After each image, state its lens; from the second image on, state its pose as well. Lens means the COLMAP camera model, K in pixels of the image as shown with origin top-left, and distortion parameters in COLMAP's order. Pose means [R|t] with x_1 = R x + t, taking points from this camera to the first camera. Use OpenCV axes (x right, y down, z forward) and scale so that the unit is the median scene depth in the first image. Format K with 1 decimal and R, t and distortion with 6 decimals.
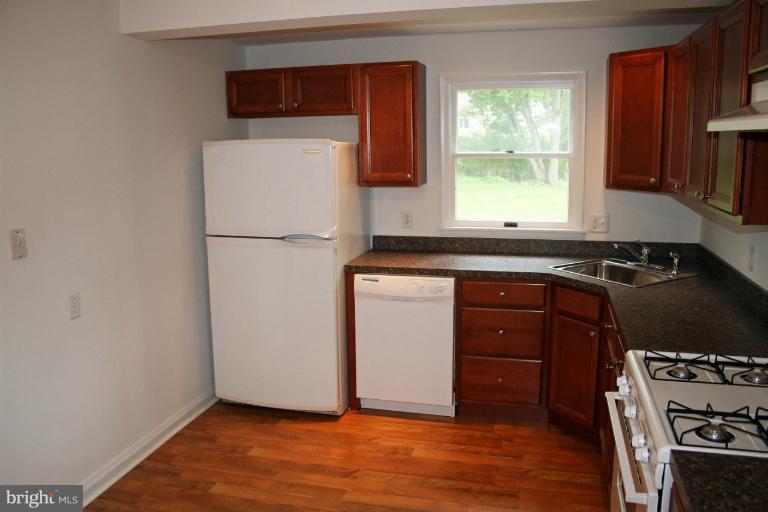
lens RADIAL K [[646.7, 0, 384.0], [0, 646.7, 256.0], [0, 0, 1]] dist [-0.134647, 0.150571]
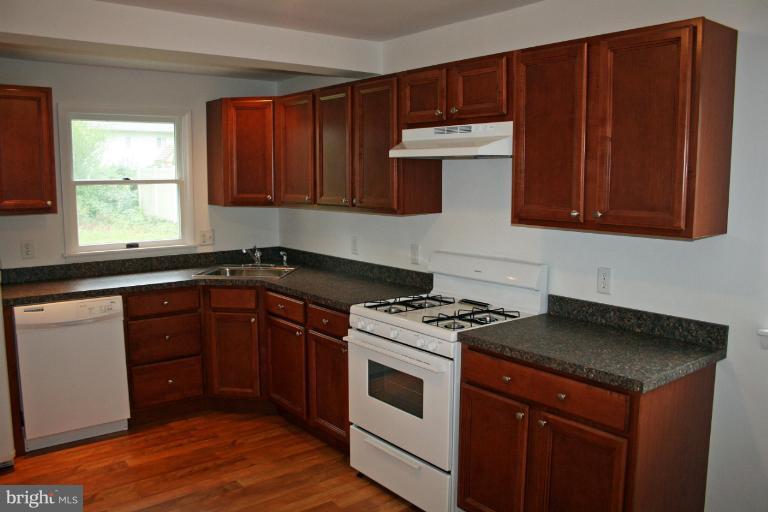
lens RADIAL K [[646.7, 0, 384.0], [0, 646.7, 256.0], [0, 0, 1]] dist [-0.134647, 0.150571]
pose [[0.611729, -0.088580, 0.786092, -0.440916], [0.134787, 0.990852, 0.006764, 0.021333], [-0.779500, 0.101817, 0.618072, 0.009818]]
